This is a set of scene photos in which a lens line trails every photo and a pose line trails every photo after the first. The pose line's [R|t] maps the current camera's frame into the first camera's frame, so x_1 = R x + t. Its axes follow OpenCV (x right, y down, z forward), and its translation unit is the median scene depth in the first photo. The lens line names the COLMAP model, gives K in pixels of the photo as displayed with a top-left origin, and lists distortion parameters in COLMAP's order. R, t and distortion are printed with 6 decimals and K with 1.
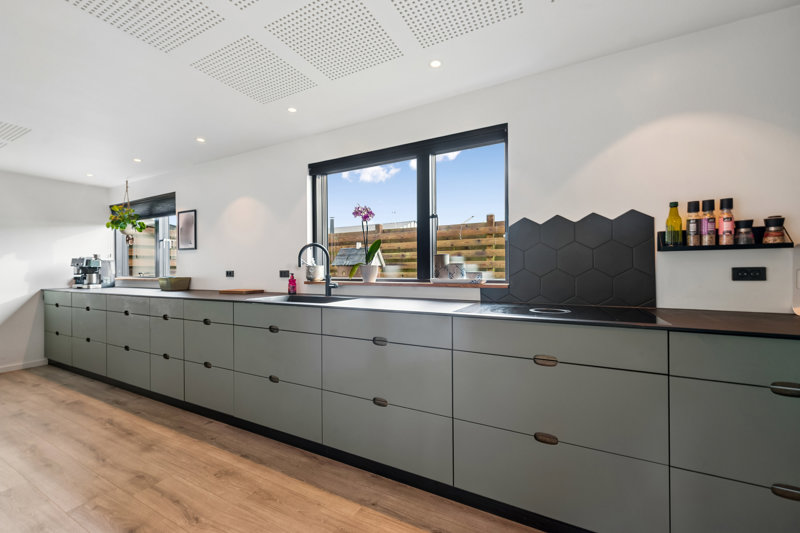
lens RADIAL K [[324.1, 0, 401.5], [0, 324.1, 269.2], [0, 0, 1]] dist [0.014260, -0.006362]
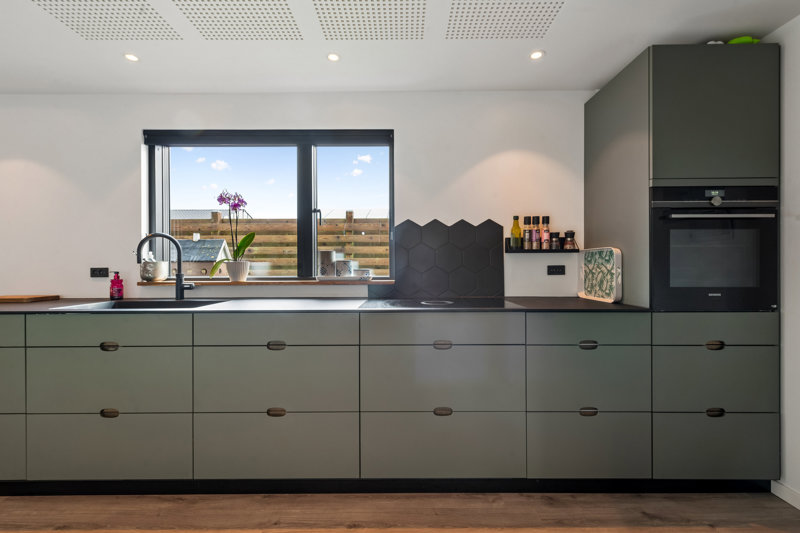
lens RADIAL K [[347.9, 0, 404.0], [0, 347.9, 266.0], [0, 0, 1]] dist [0.002818, 0.000037]
pose [[0.884314, 0.002702, 0.466884, -0.165767], [-0.001881, 0.999996, -0.002223, 0.000687], [-0.466888, 0.001087, 0.884316, -0.024170]]
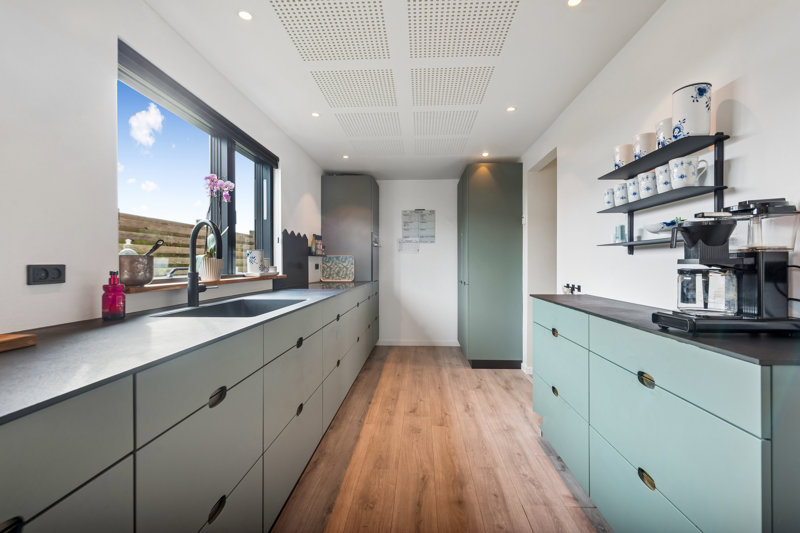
lens RADIAL K [[361.1, 0, 400.0], [0, 361.1, 266.5], [0, 0, 1]] dist [0.011179, -0.000503]
pose [[-0.412009, 0.000153, 0.911180, -1.218977], [0.003742, 0.999992, 0.001524, 0.009370], [-0.911172, 0.004037, -0.412006, 1.107830]]
